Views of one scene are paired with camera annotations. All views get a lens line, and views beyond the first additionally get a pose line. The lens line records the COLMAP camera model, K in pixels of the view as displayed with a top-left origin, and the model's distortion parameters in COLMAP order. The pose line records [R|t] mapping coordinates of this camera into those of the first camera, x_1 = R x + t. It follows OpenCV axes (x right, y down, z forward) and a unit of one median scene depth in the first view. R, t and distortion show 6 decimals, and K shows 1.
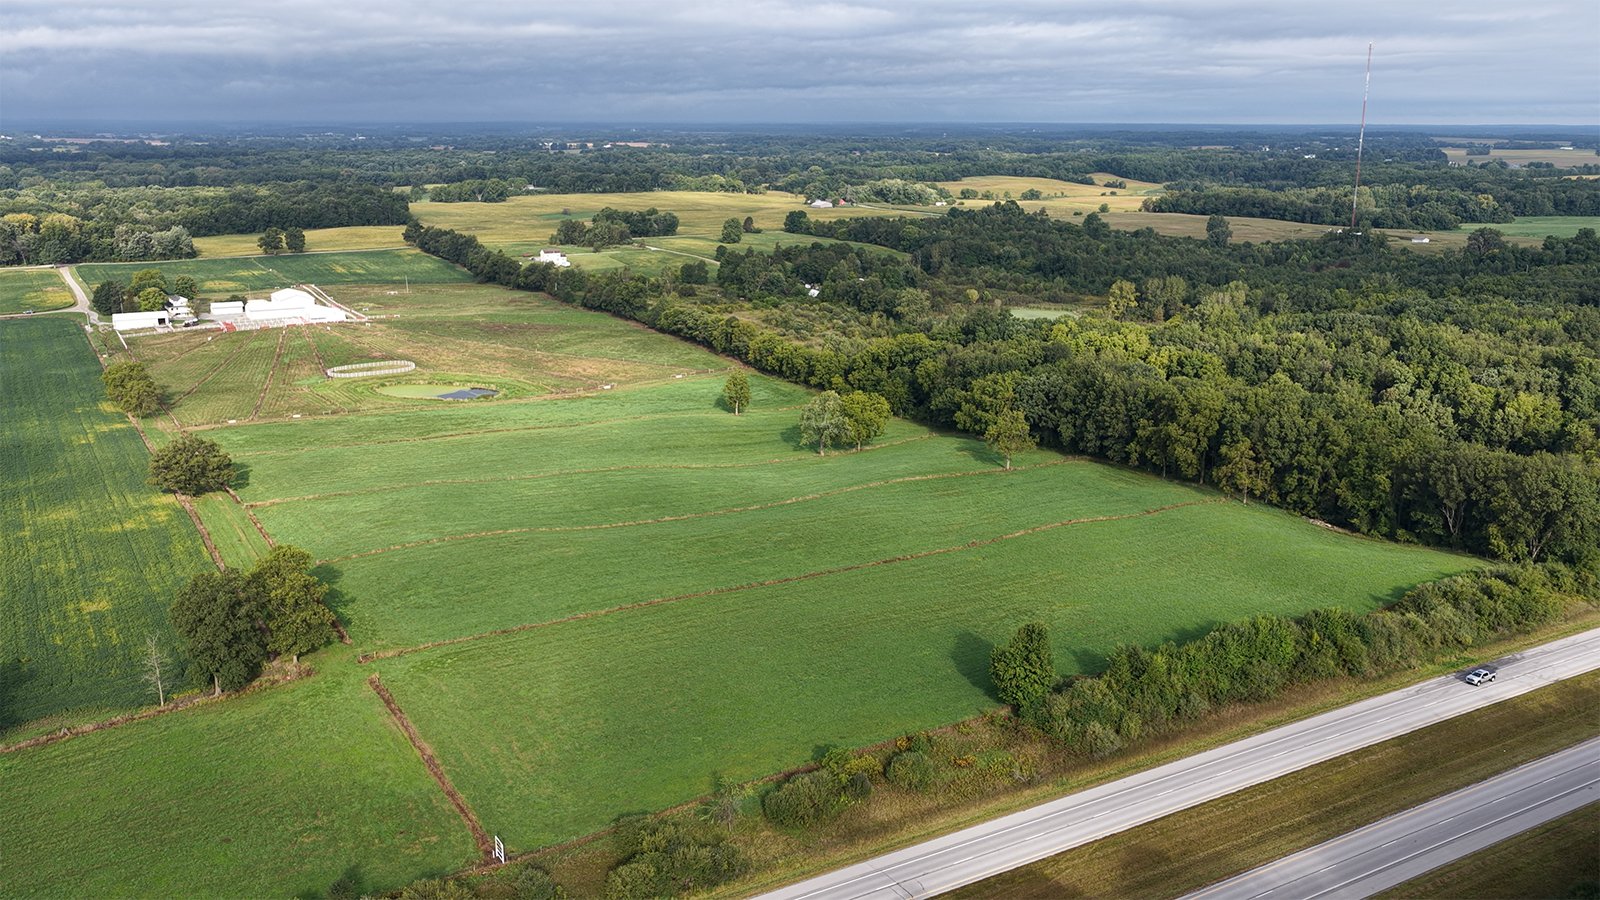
lens RADIAL K [[1365.9, 0, 804.1], [0, 1365.9, 451.4], [0, 0, 1]] dist [-0.012442, 0.035372]
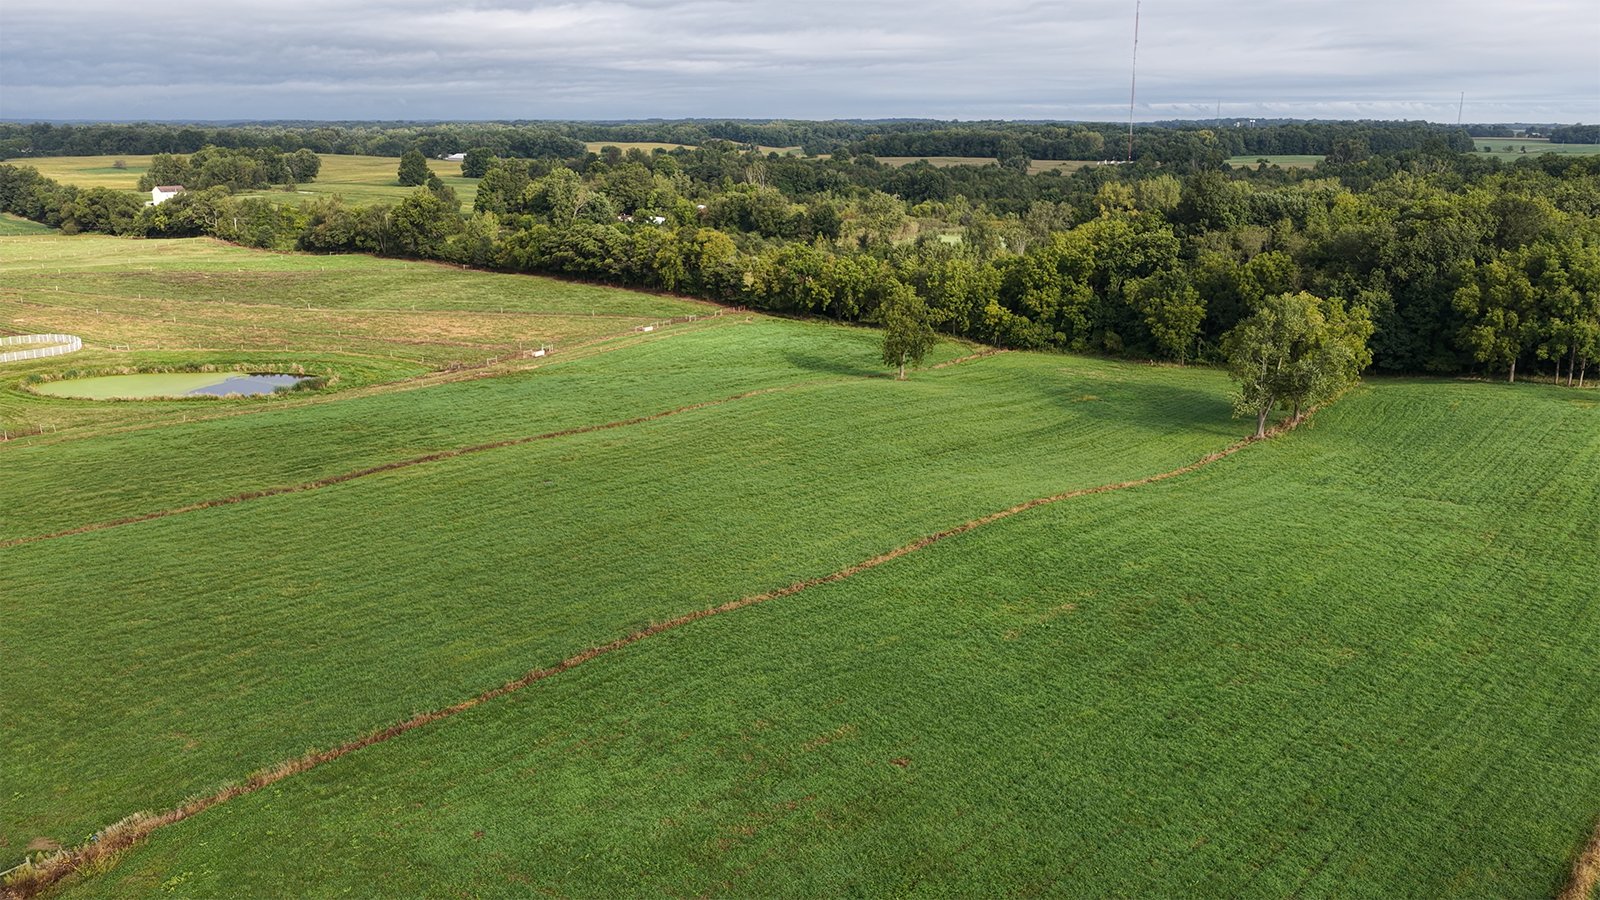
lens RADIAL K [[1365.9, 0, 804.1], [0, 1365.9, 451.4], [0, 0, 1]] dist [-0.012442, 0.035372]
pose [[0.936296, -0.085207, 0.340718, -0.180421], [0.085671, 0.996229, 0.013713, -0.007353], [-0.340602, 0.016350, 0.940065, 0.387225]]
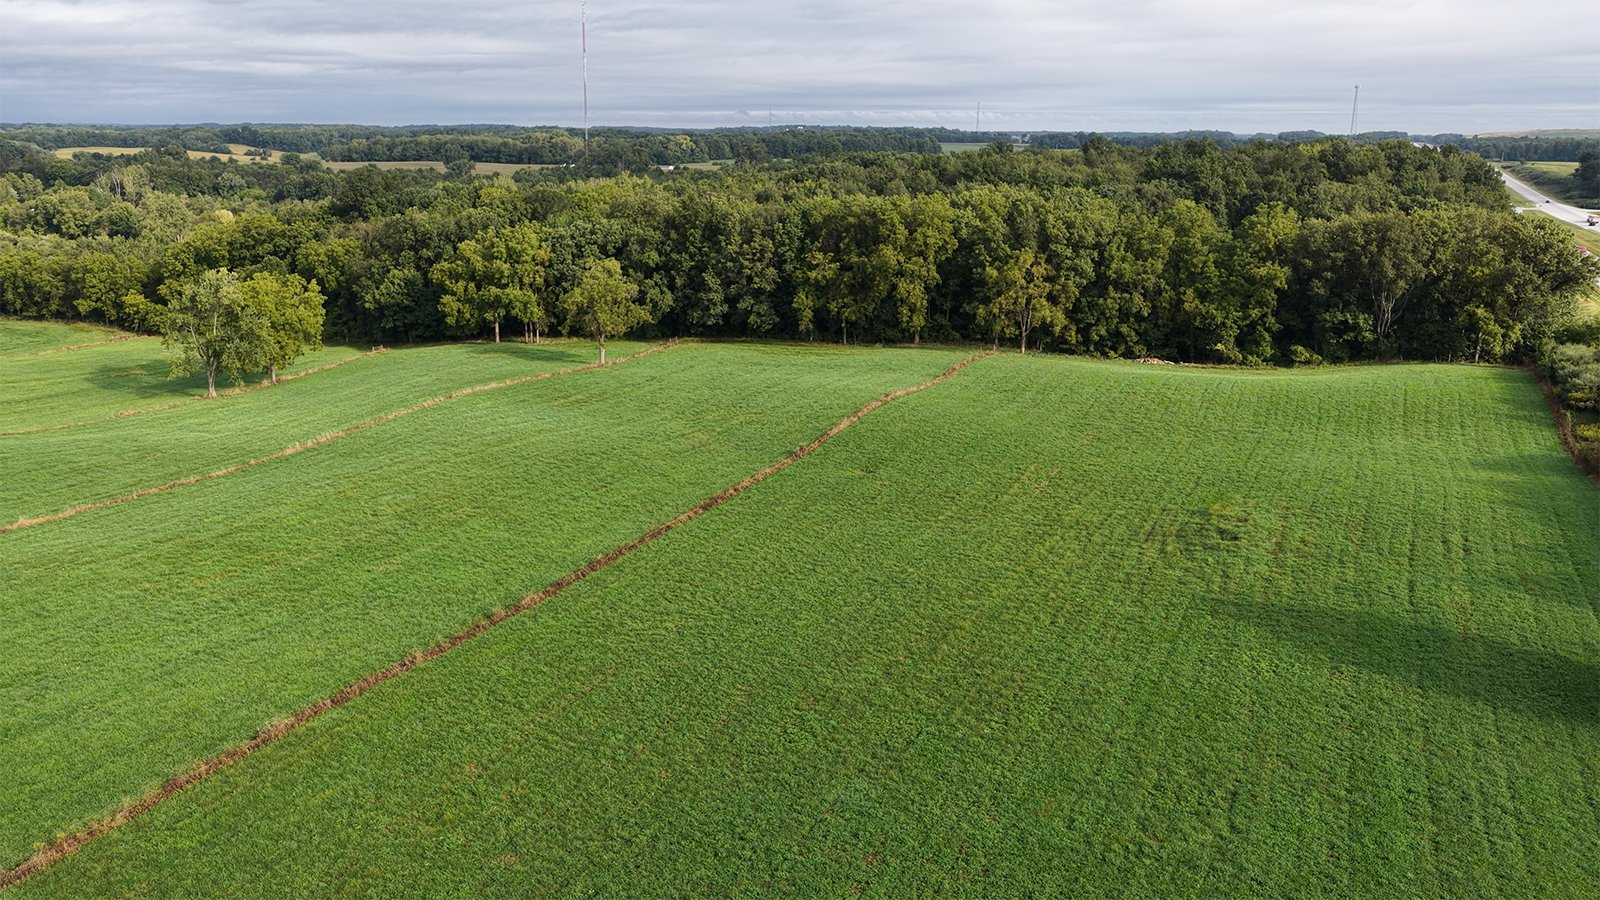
lens RADIAL K [[1365.9, 0, 804.1], [0, 1365.9, 451.4], [0, 0, 1]] dist [-0.012442, 0.035372]
pose [[0.802397, -0.136836, 0.580891, -0.070946], [0.139486, 0.989400, 0.040390, 0.021748], [-0.580261, 0.048617, 0.812979, 0.272894]]
